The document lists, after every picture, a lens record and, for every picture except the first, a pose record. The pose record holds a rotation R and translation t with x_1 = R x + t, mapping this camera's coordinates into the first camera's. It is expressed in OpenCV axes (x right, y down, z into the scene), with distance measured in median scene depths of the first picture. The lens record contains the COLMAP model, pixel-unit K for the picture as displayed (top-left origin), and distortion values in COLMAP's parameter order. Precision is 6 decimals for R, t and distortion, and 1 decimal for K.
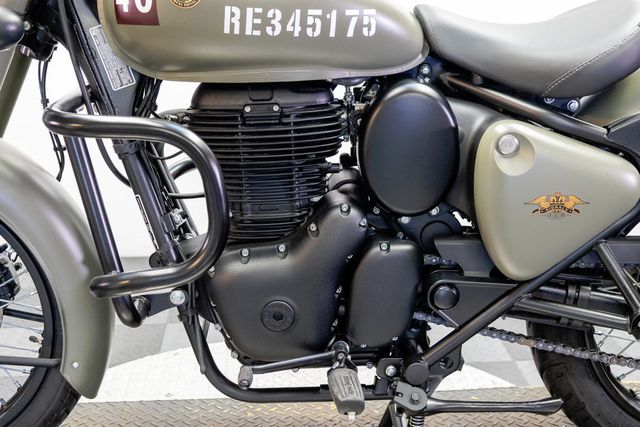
lens RADIAL K [[904.2, 0, 320.0], [0, 904.2, 213.5], [0, 0, 1]] dist [0.013240, -0.008797]
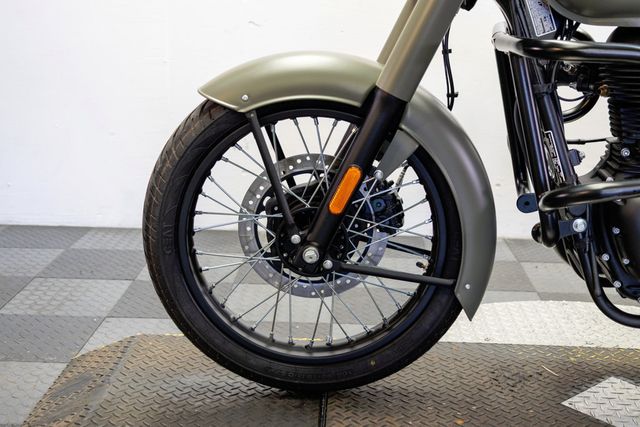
lens RADIAL K [[904.2, 0, 320.0], [0, 904.2, 213.5], [0, 0, 1]] dist [0.013240, -0.008797]
pose [[0.994141, 0.044197, -0.098644, -0.381330], [-0.047430, 0.998404, -0.030670, 0.133283], [0.097131, 0.035169, 0.994650, -0.140605]]
